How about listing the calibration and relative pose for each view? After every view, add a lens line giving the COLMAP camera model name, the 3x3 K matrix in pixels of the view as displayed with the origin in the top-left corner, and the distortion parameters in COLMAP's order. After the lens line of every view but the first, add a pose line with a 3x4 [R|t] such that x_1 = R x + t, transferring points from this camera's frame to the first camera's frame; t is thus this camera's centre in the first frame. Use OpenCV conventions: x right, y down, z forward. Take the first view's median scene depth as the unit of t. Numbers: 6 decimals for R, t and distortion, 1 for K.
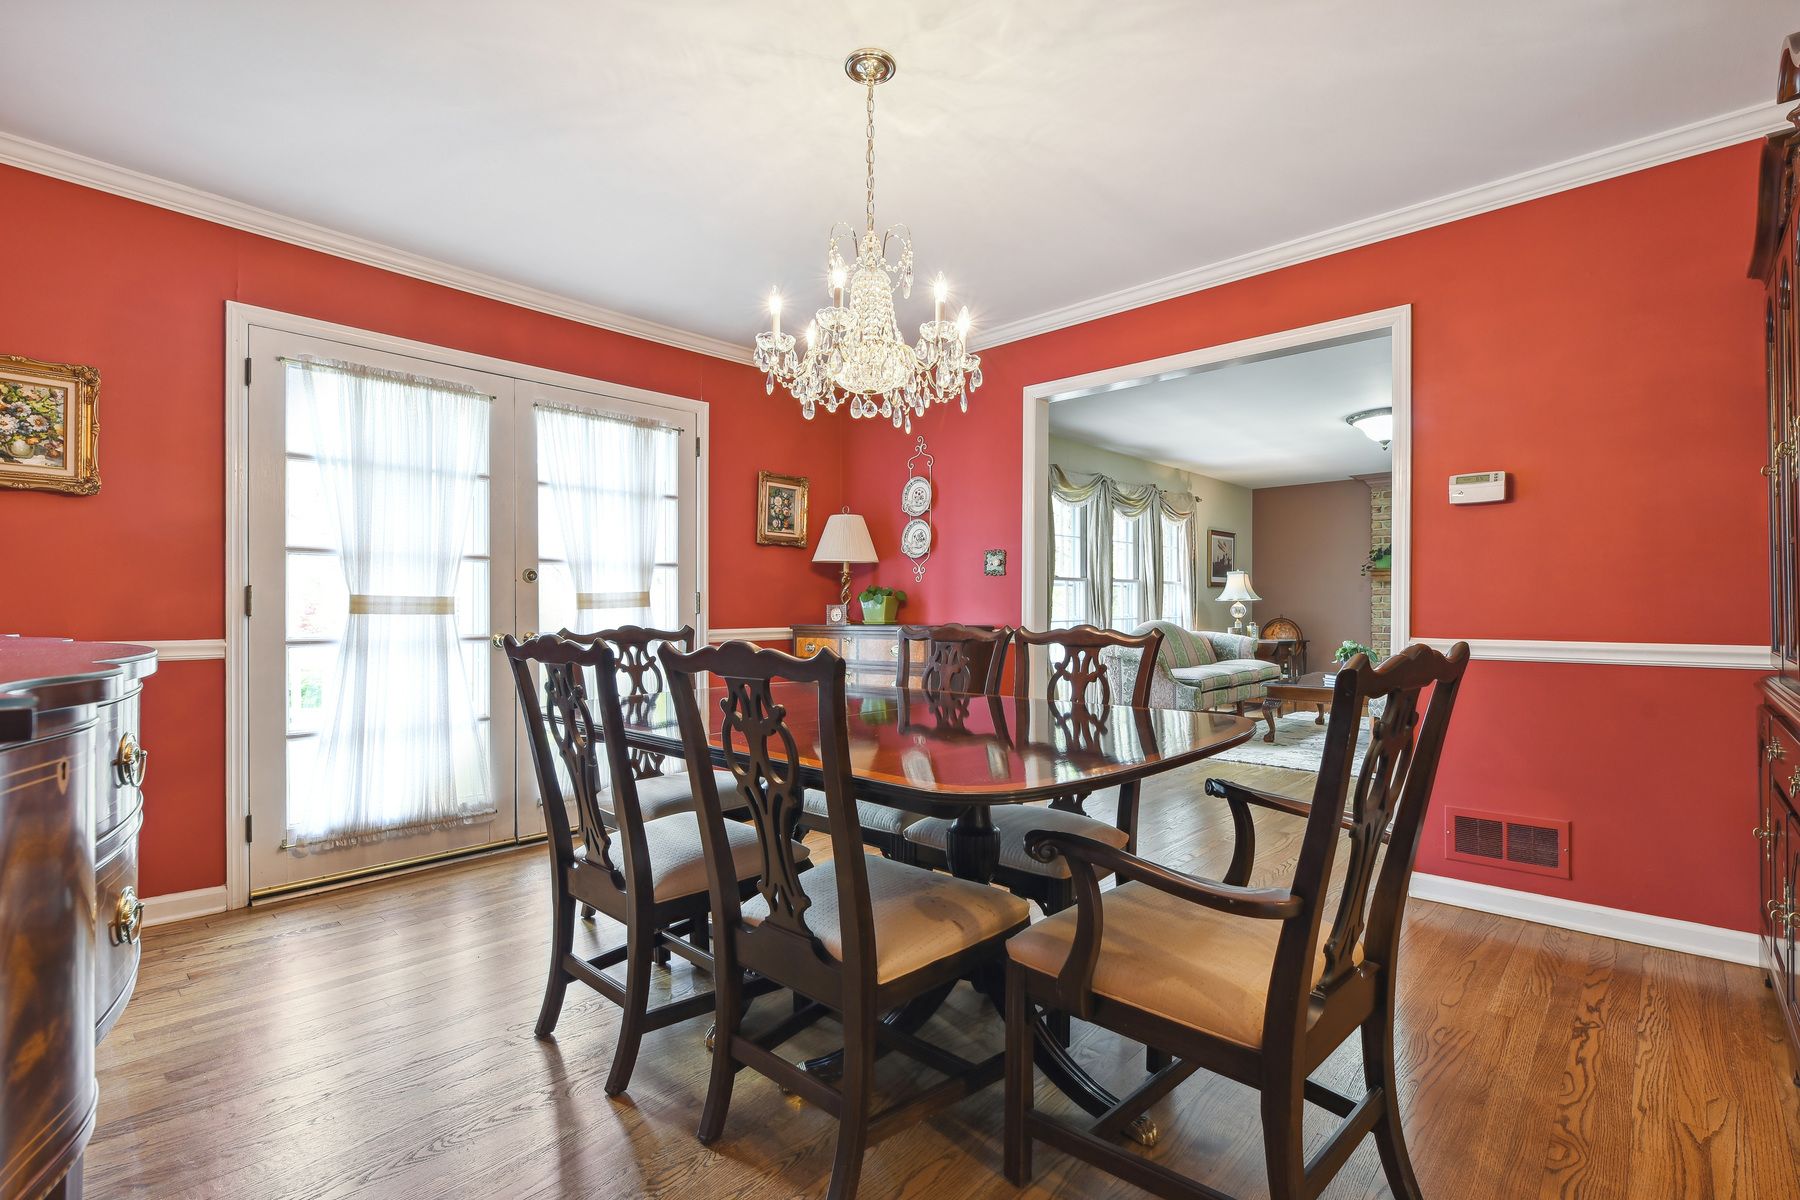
lens RADIAL K [[805.6, 0, 902.9], [0, 805.6, 605.3], [0, 0, 1]] dist [-0.000953, -0.001223]
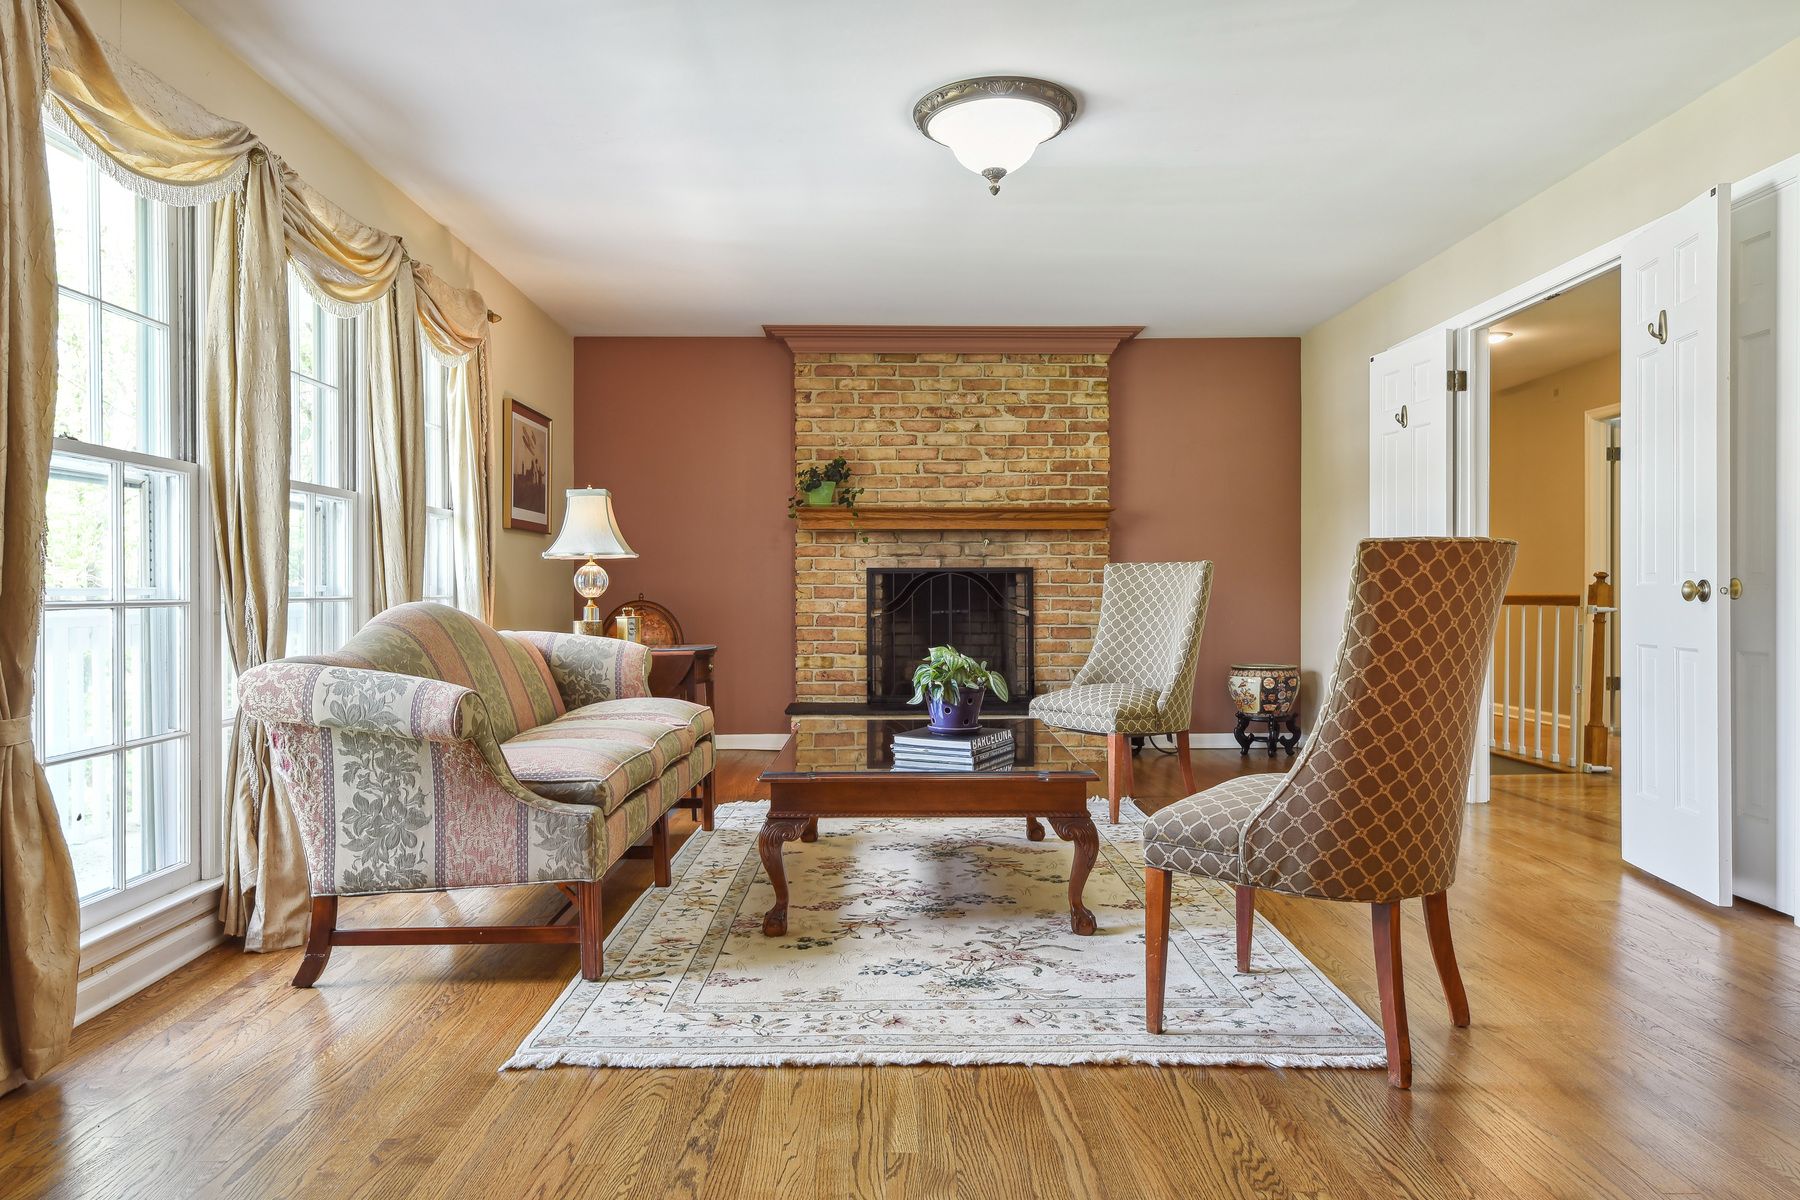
lens RADIAL K [[1197.0, 0, 891.0], [0, 1197.0, 596.2], [0, 0, 1]] dist [0.012021, 0.004041]
pose [[0.726008, -0.001807, 0.687684, 0.096460], [-0.001549, 0.999990, 0.004263, 0.012081], [-0.687684, -0.004161, 0.725998, 0.442866]]
